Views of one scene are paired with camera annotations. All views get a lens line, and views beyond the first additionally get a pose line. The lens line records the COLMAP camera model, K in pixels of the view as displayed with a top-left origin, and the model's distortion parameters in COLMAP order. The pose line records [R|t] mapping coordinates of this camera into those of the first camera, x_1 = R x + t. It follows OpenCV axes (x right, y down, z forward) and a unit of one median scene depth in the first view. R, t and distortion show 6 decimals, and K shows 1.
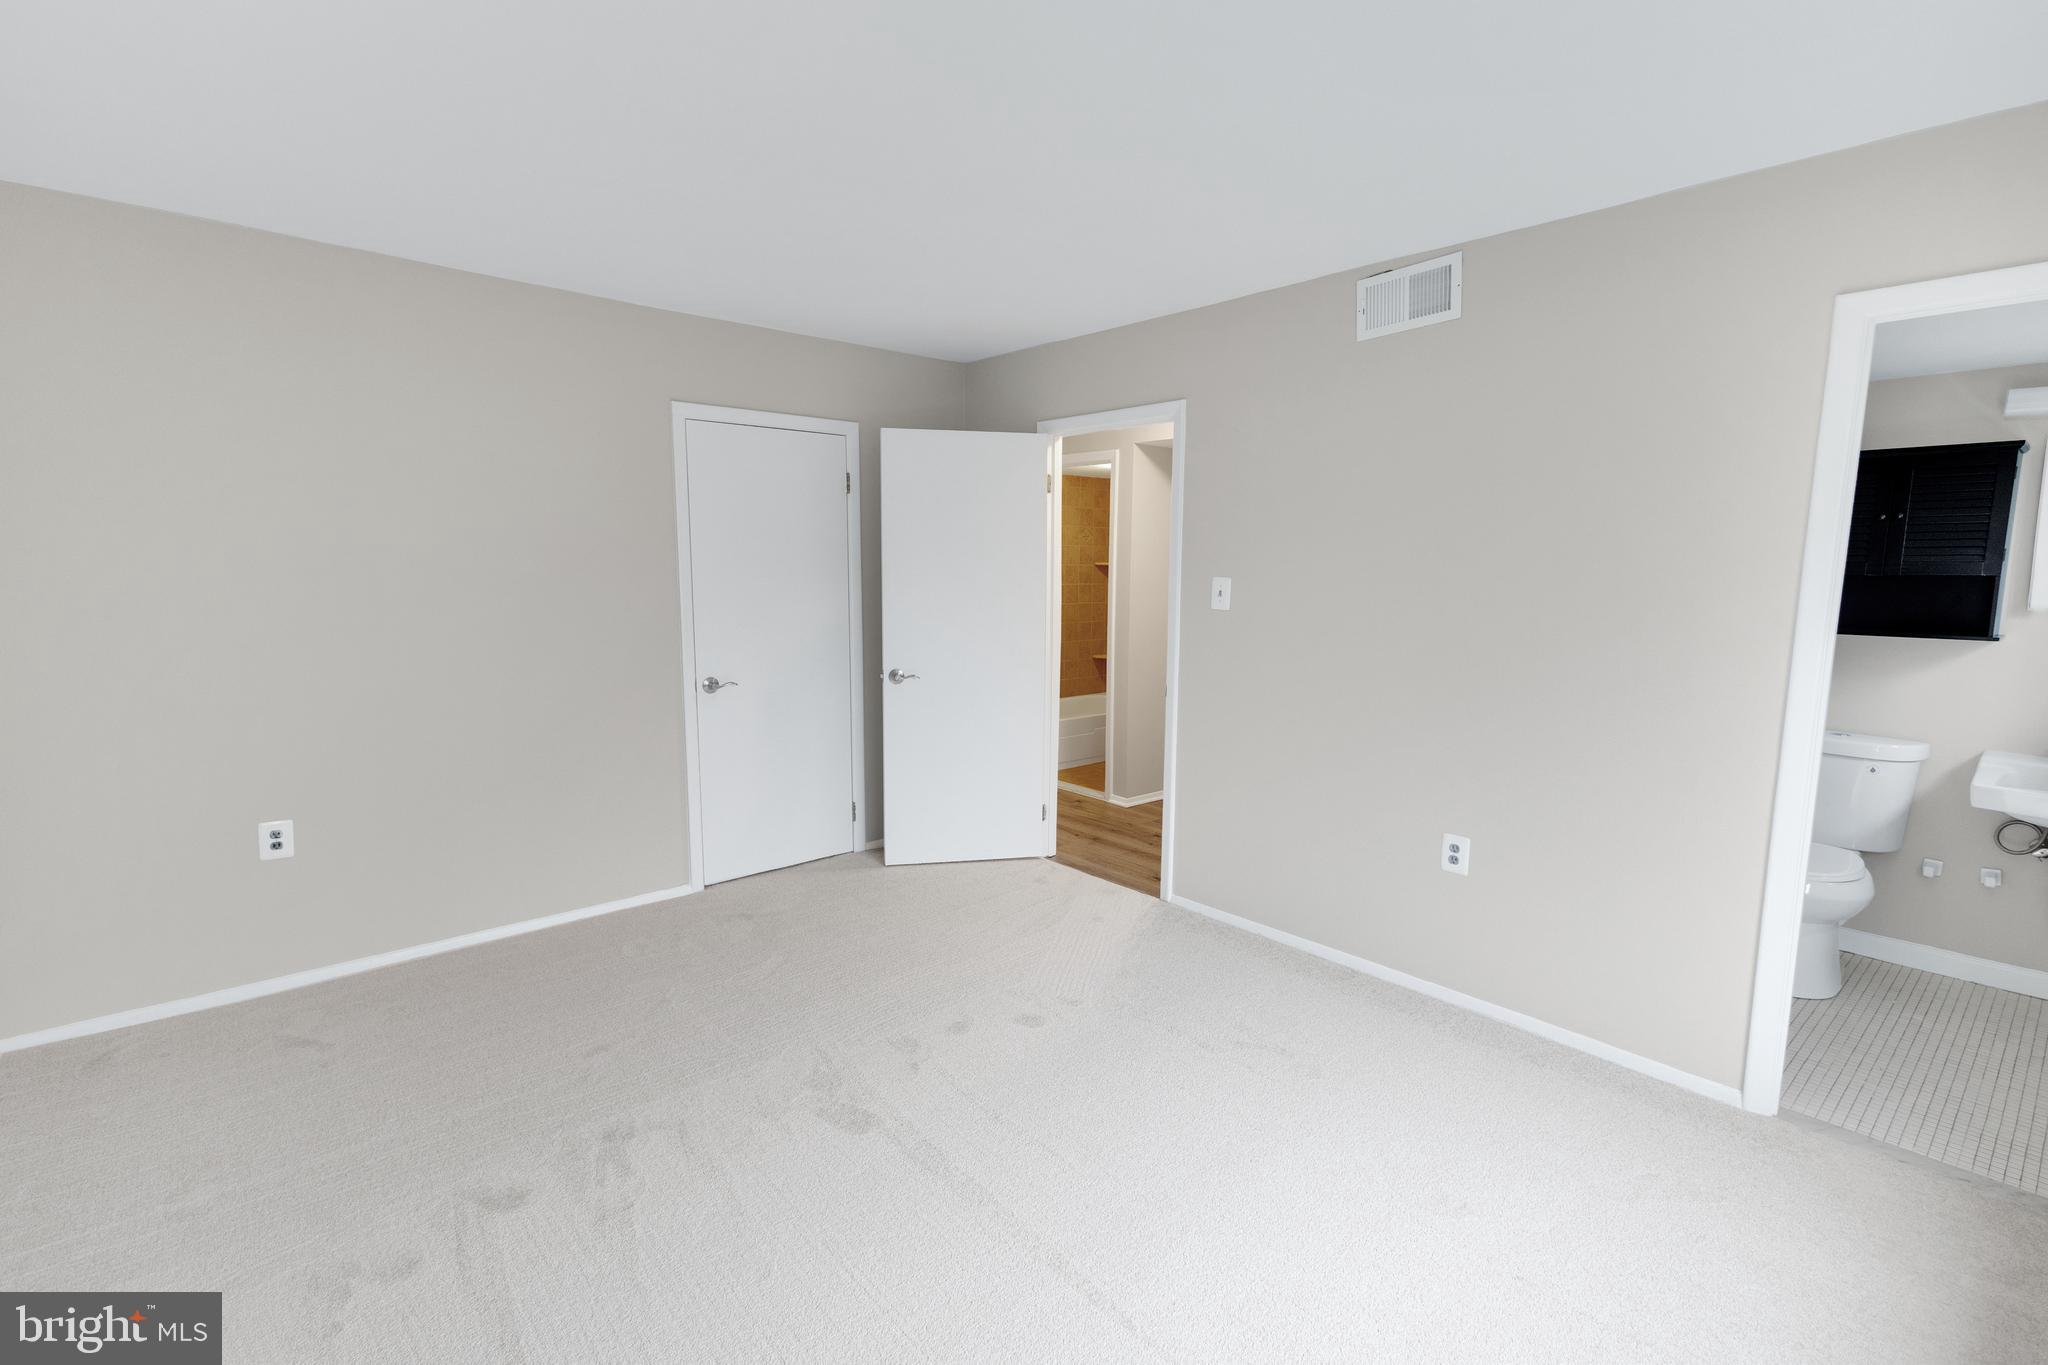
lens RADIAL K [[947.8, 0, 1033.9], [0, 947.8, 689.6], [0, 0, 1]] dist [0.016858, -0.000874]
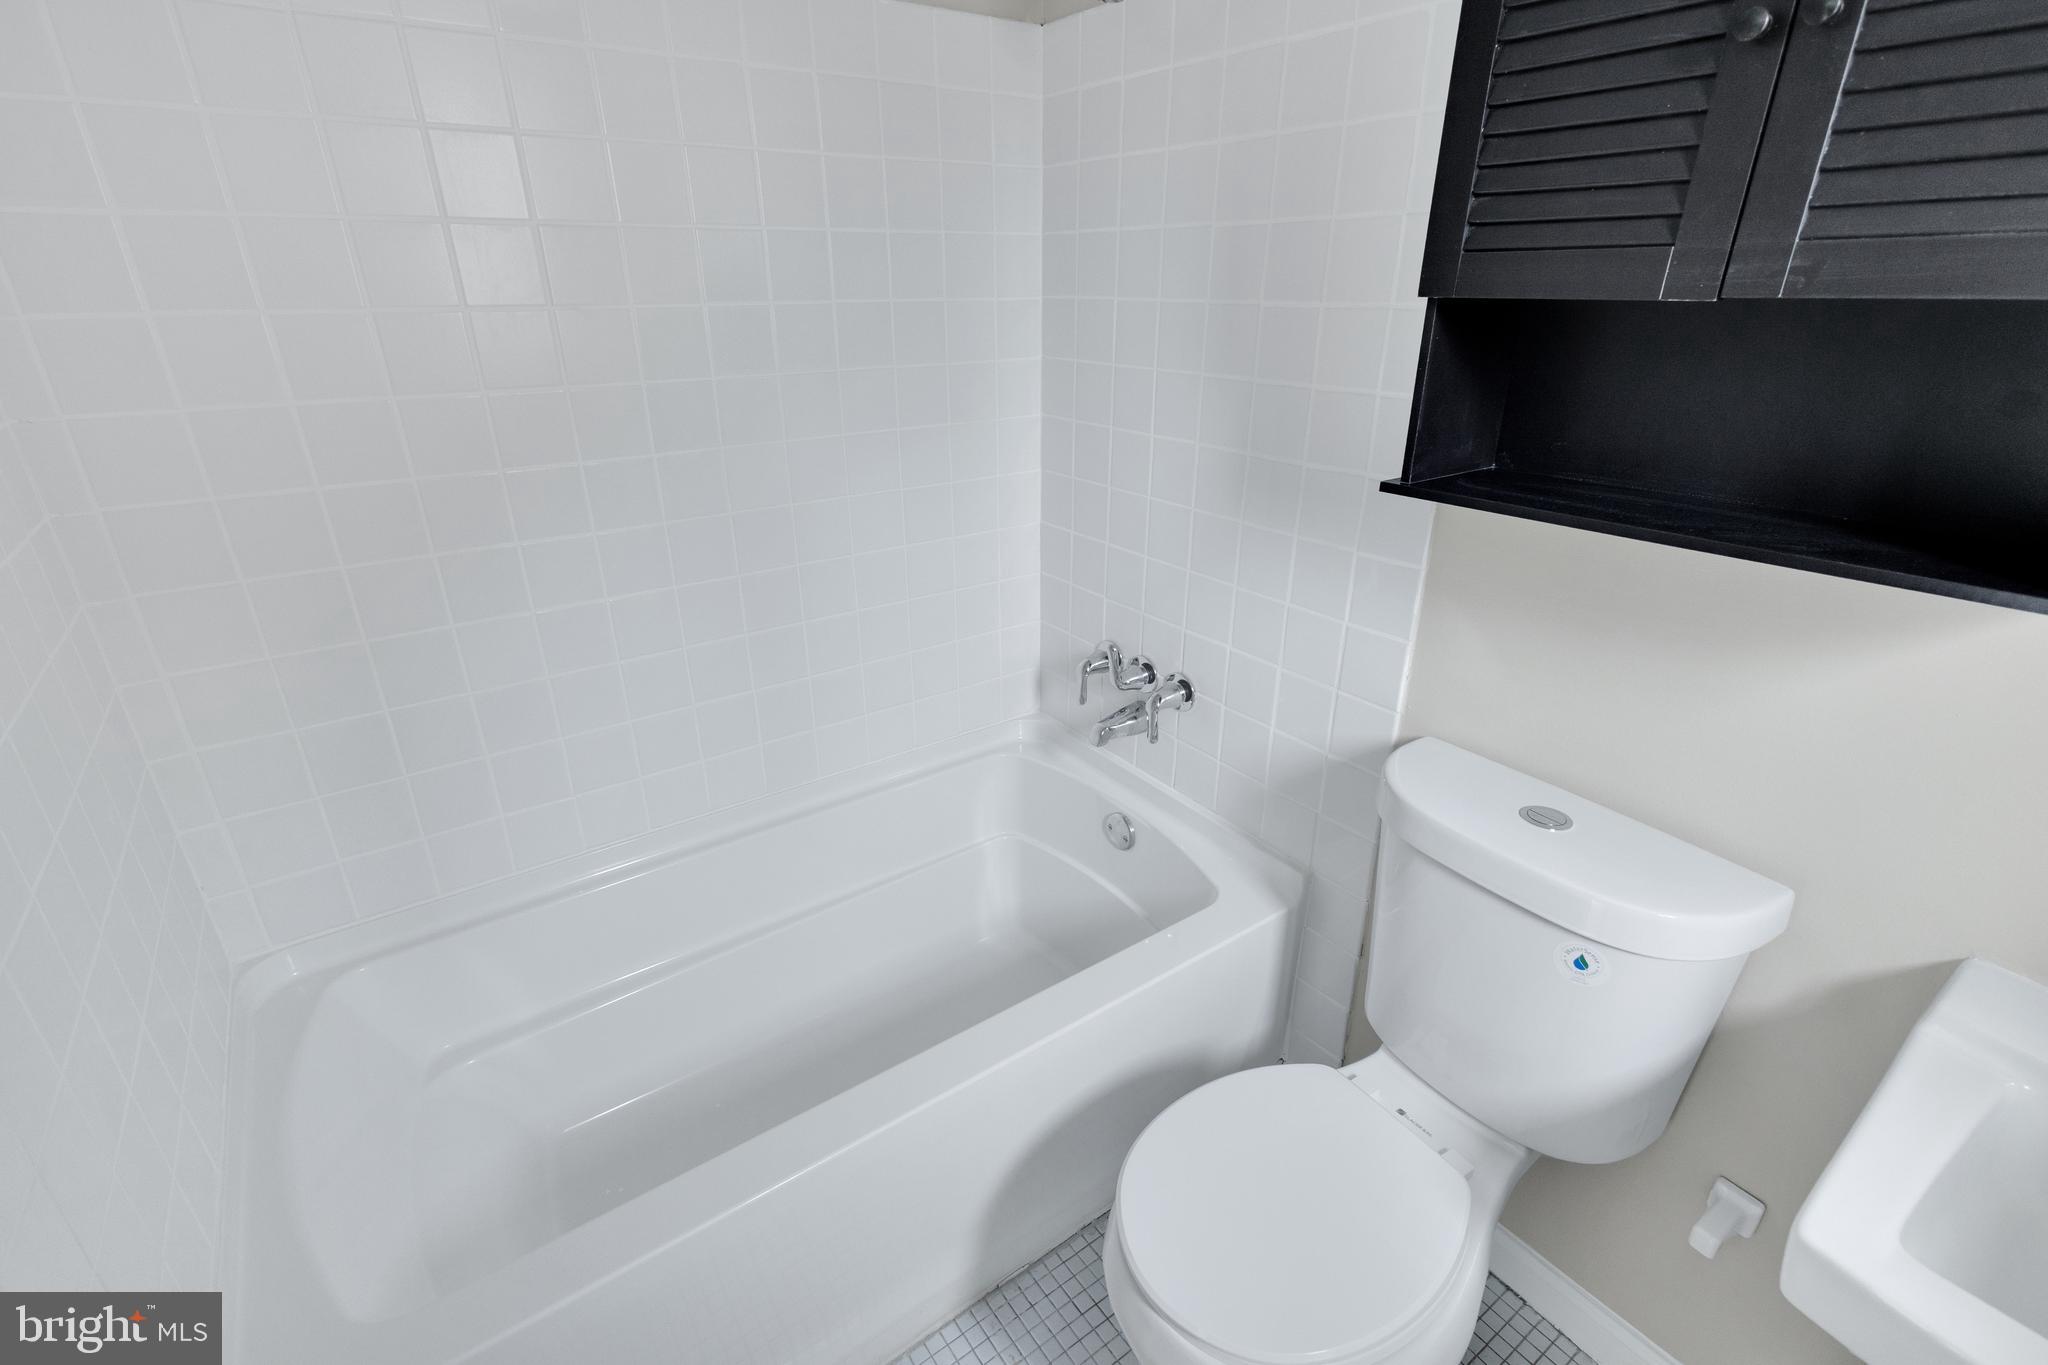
lens RADIAL K [[947.8, 0, 1022.4], [0, 947.8, 684.2], [0, 0, 1]] dist [0.016858, -0.000874]
pose [[0.994193, 0.032980, -0.102432, 0.743113], [-0.004157, 0.962939, 0.269686, -0.090775], [0.107530, -0.267694, 0.957485, 0.726676]]
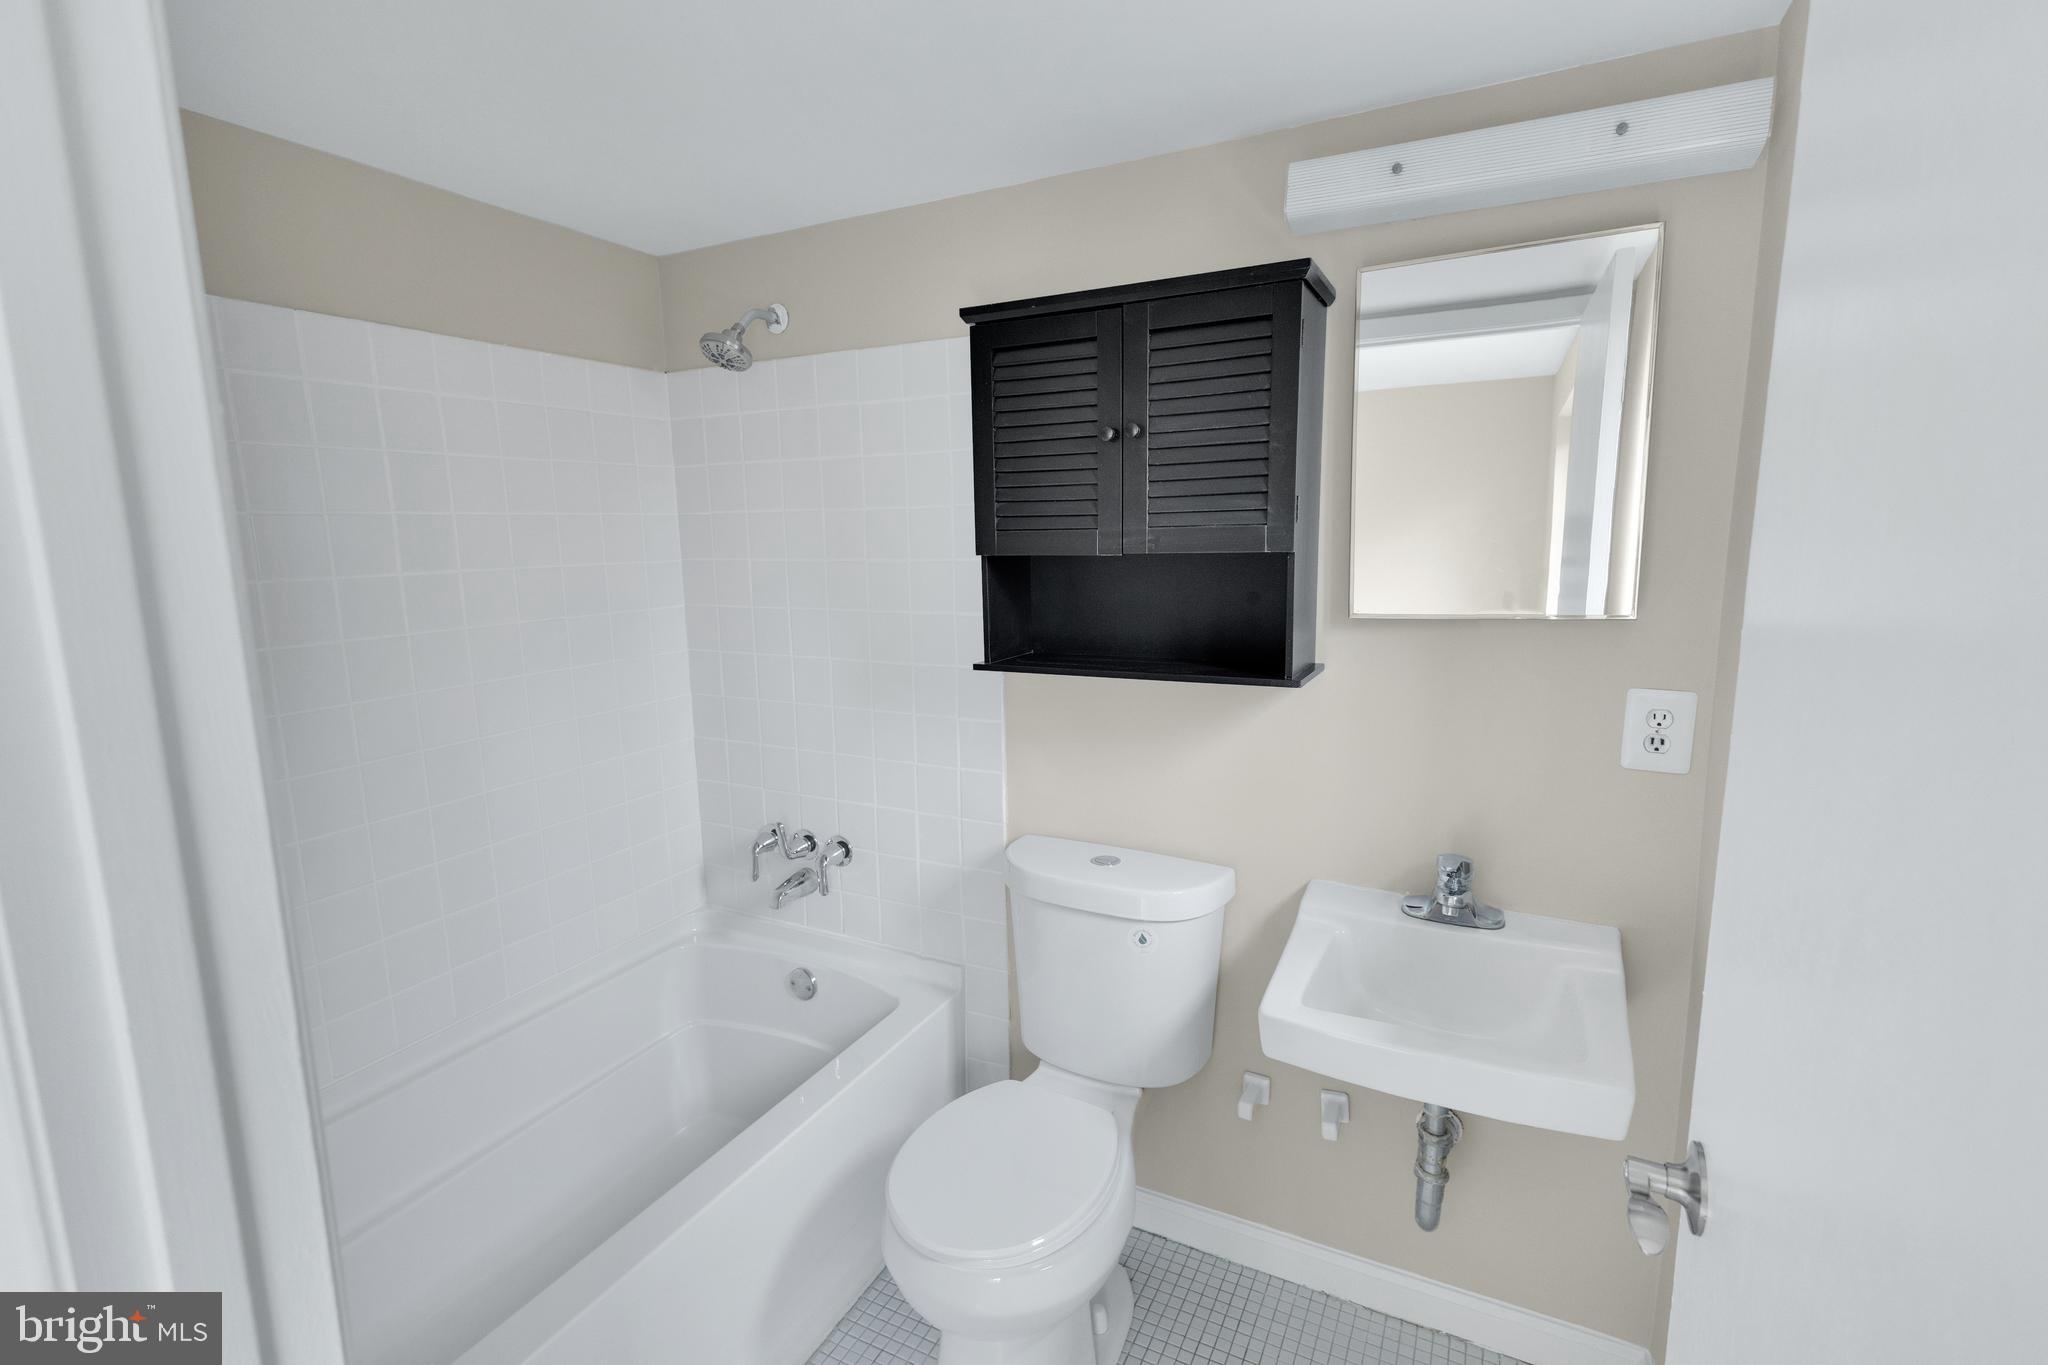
lens RADIAL K [[947.8, 0, 1025.4], [0, 947.8, 691.4], [0, 0, 1]] dist [0.016858, -0.000874]
pose [[0.931474, -0.082302, 0.354378, 0.669503], [0.070498, 0.996445, 0.046116, -0.076594], [-0.356913, -0.017973, 0.933965, 0.573367]]
